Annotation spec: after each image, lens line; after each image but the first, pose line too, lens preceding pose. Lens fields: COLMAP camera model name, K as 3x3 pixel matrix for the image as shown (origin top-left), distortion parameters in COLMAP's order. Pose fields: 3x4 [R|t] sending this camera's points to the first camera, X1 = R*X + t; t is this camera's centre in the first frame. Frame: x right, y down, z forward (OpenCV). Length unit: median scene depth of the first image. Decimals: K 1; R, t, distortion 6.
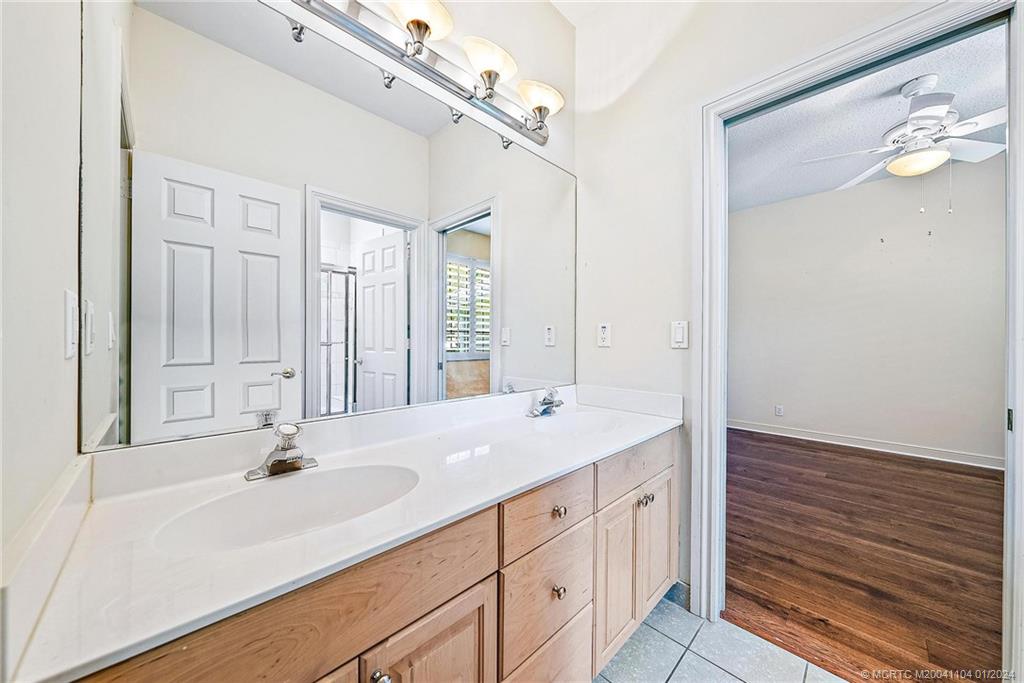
lens RADIAL K [[356.5, 0, 512.8], [0, 356.5, 330.9], [0, 0, 1]] dist [-0.000479, -0.000031]
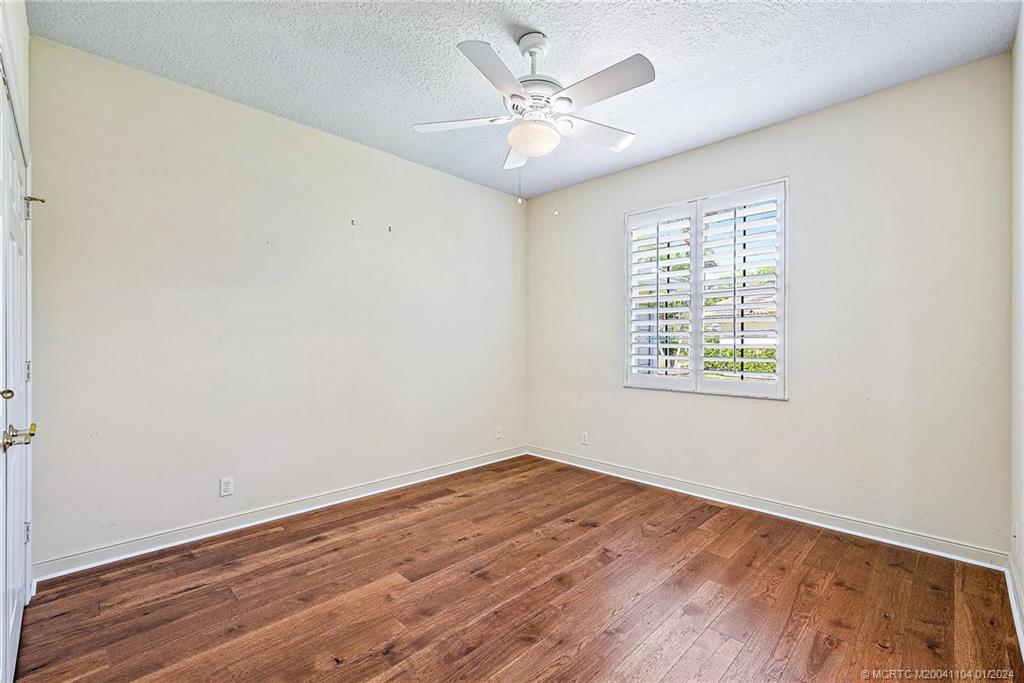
lens RADIAL K [[434.3, 0, 514.6], [0, 434.3, 336.4], [0, 0, 1]] dist [0.000827, -0.013037]
pose [[-0.011976, 0.006491, 0.999907, 0.106932], [-0.026562, 0.999624, -0.006807, -0.025602], [-0.999575, -0.026642, -0.011799, 0.882054]]
